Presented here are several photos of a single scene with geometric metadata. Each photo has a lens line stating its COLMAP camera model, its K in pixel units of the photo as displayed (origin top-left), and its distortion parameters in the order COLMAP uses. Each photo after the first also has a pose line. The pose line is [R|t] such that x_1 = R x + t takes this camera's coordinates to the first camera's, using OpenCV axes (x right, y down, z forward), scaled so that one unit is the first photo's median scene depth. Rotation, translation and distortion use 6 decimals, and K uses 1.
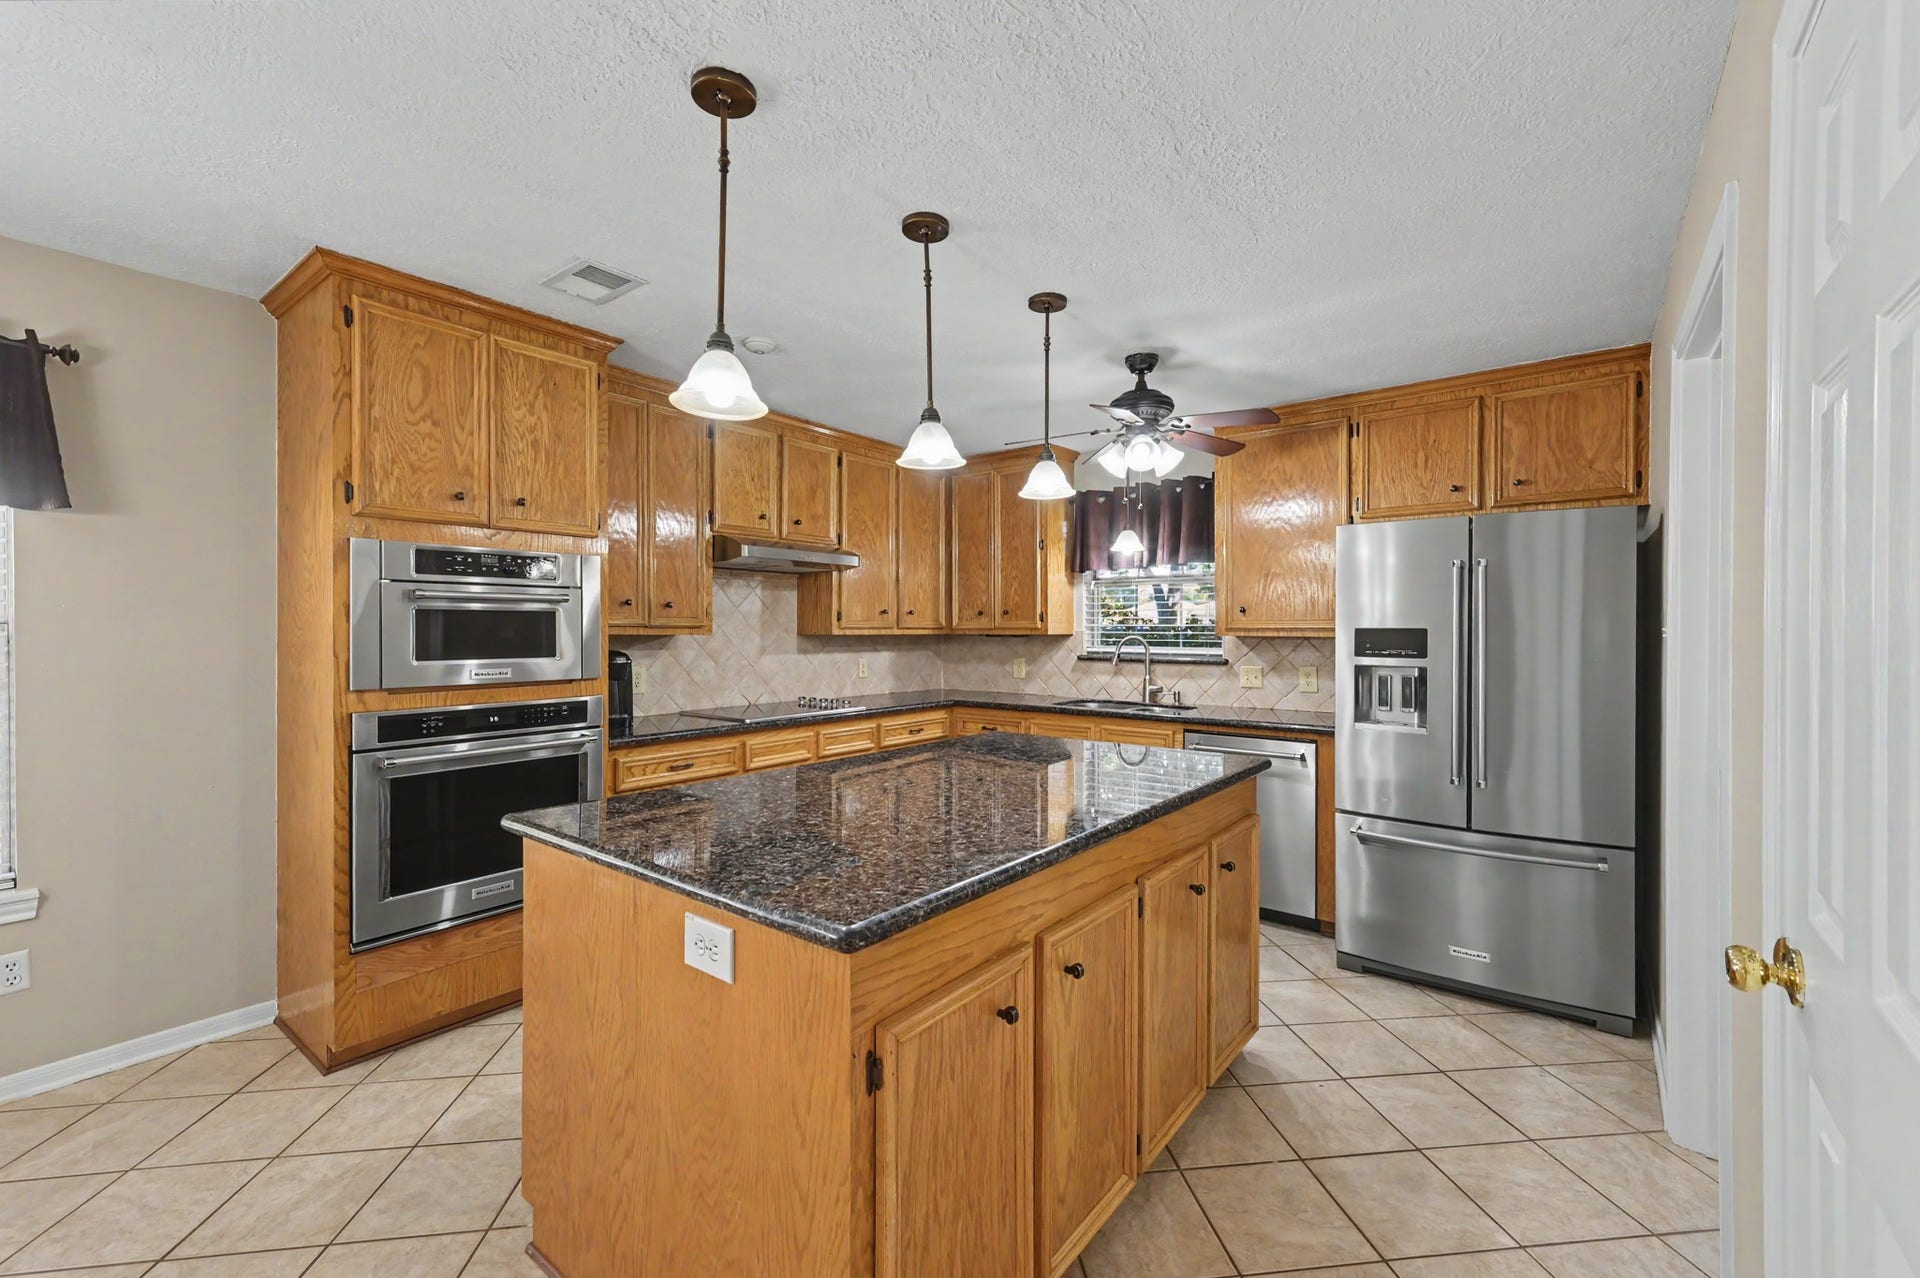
lens RADIAL K [[785.7, 0, 959.9], [0, 785.7, 635.0], [0, 0, 1]] dist [0.003965, 0.000669]
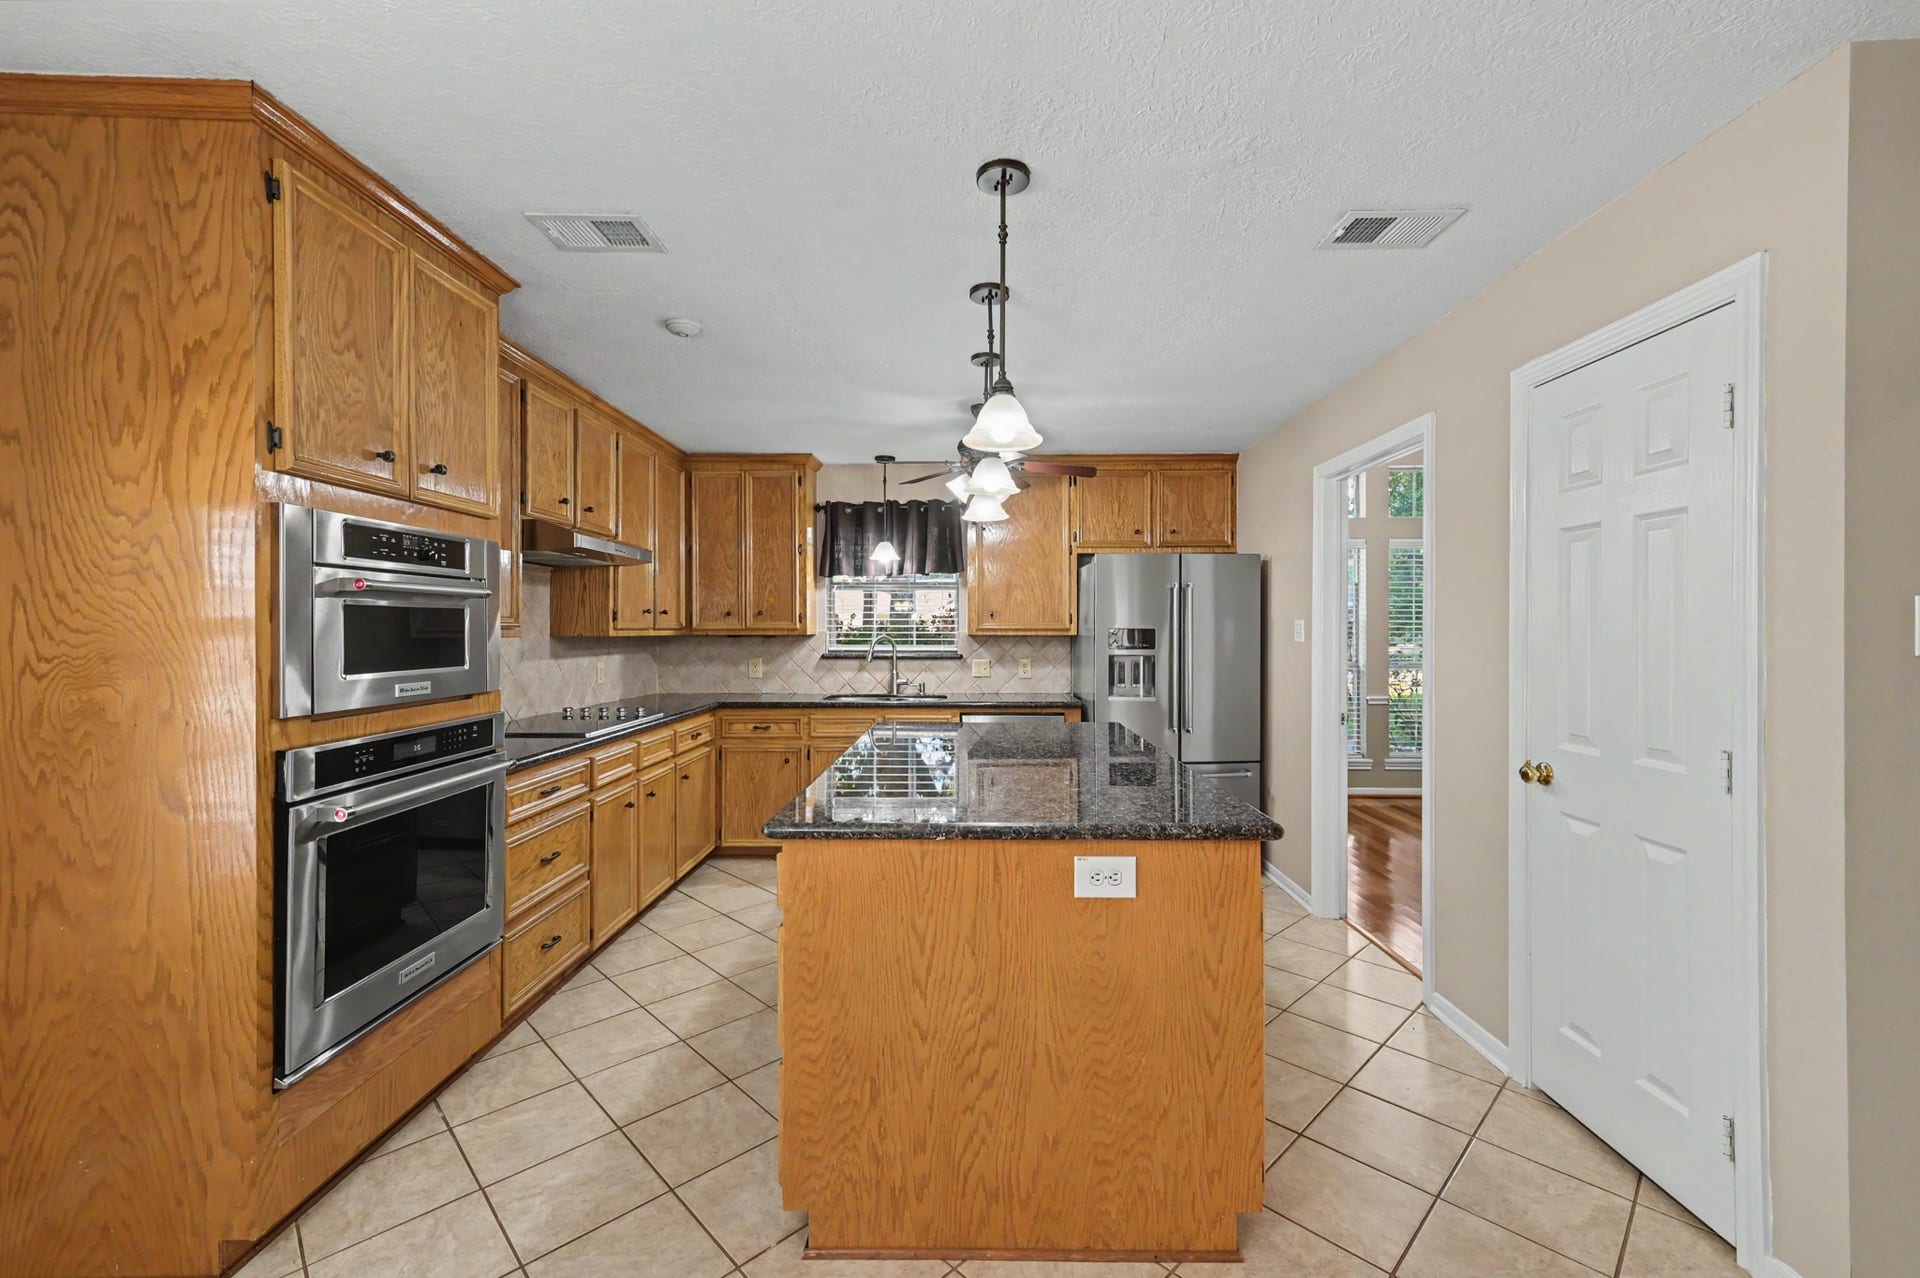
lens RADIAL K [[785.7, 0, 963.6], [0, 785.7, 636.5], [0, 0, 1]] dist [0.003965, 0.000669]
pose [[0.795732, -0.007646, 0.605601, -0.578900], [0.006744, 0.999970, 0.003764, -0.001593], [-0.605612, 0.001089, 0.795759, 0.052749]]
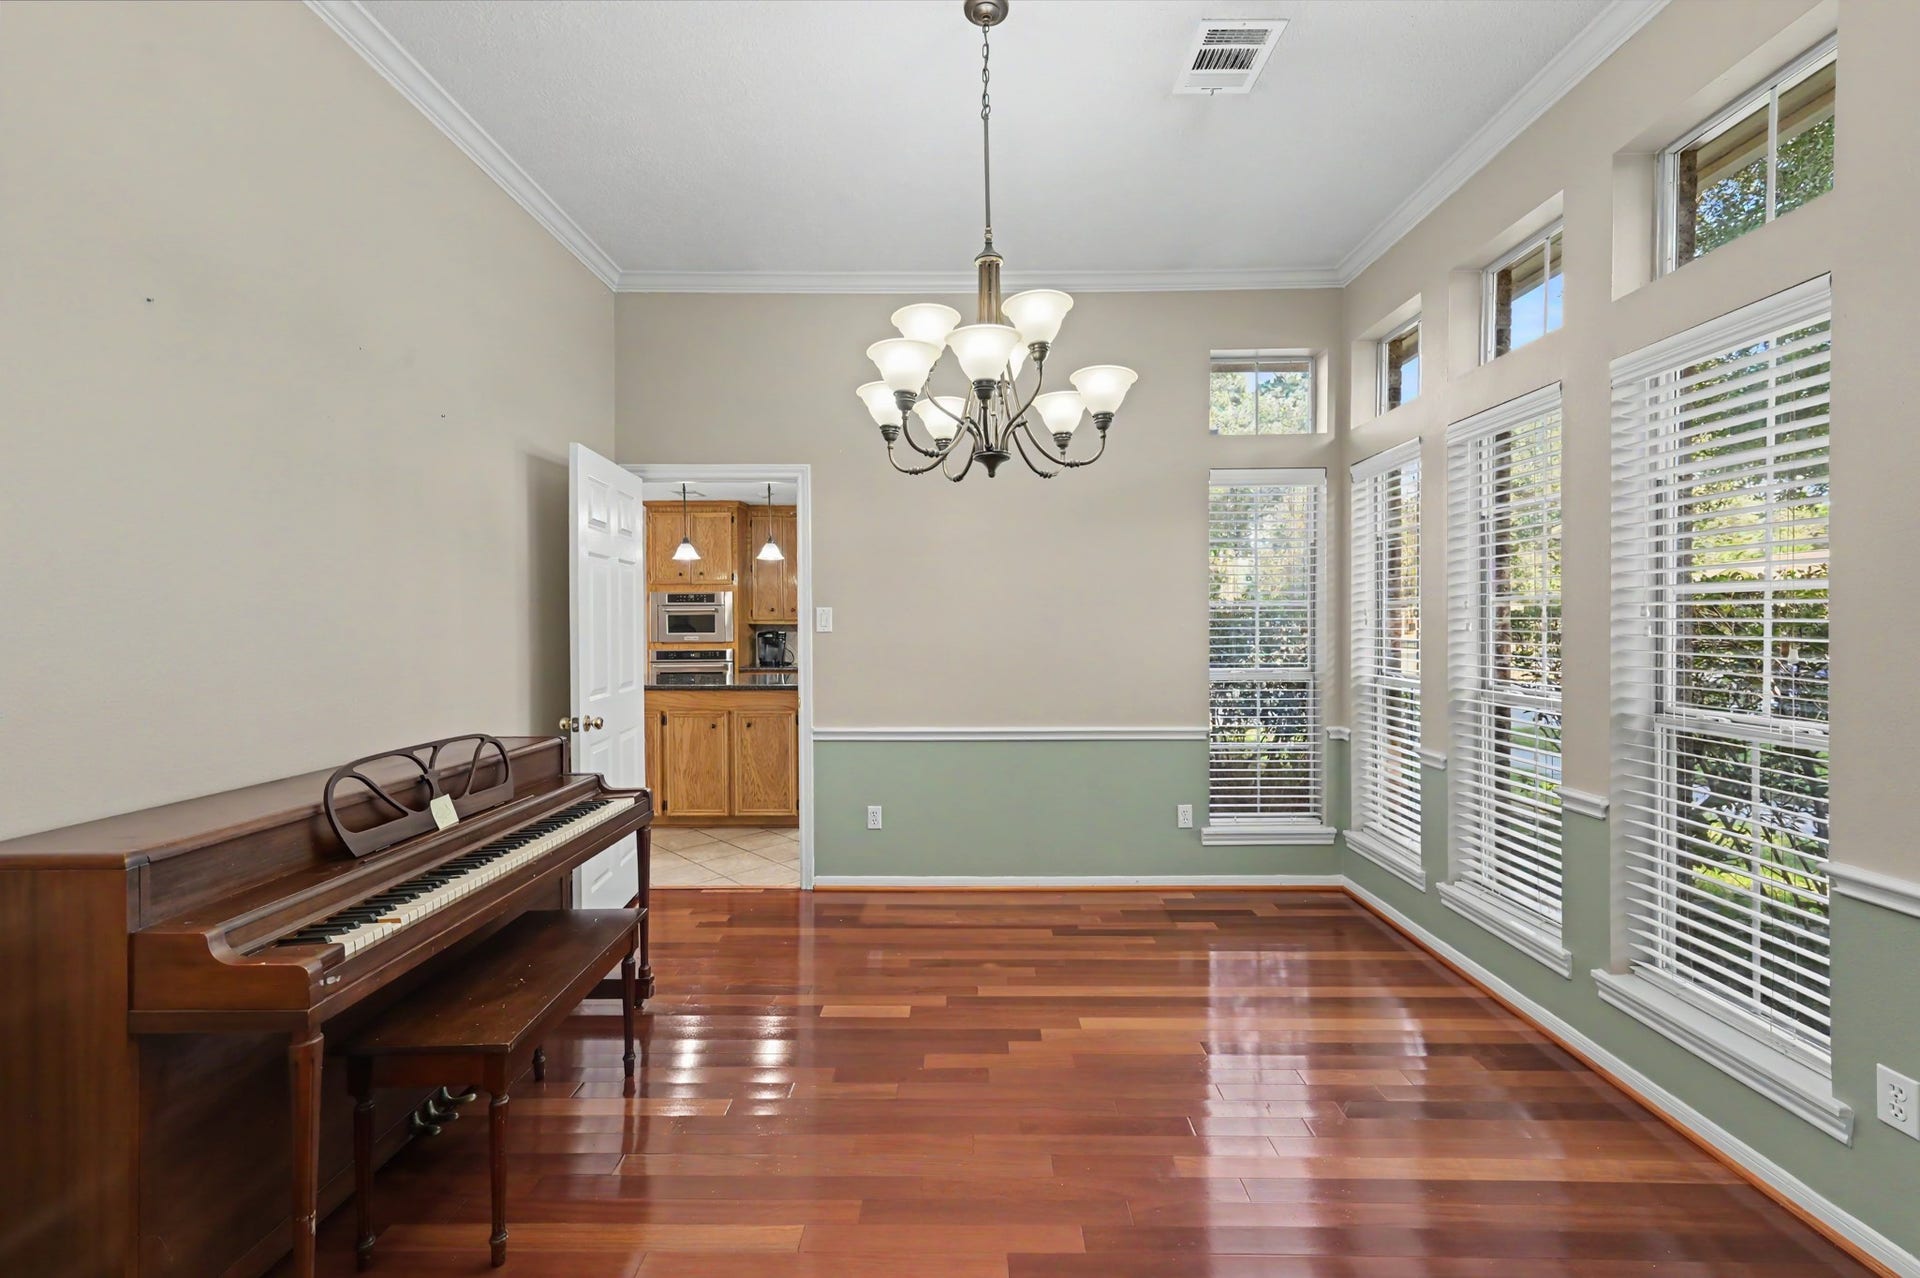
lens RADIAL K [[792.8, 0, 959.9], [0, 792.8, 632.2], [0, 0, 1]] dist [0.000034, 0.000047]
pose [[0.602333, 0.004757, -0.798230, 1.954228], [-0.000949, 0.999986, 0.005243, 0.011392], [0.798244, -0.002401, 0.602329, 0.084904]]
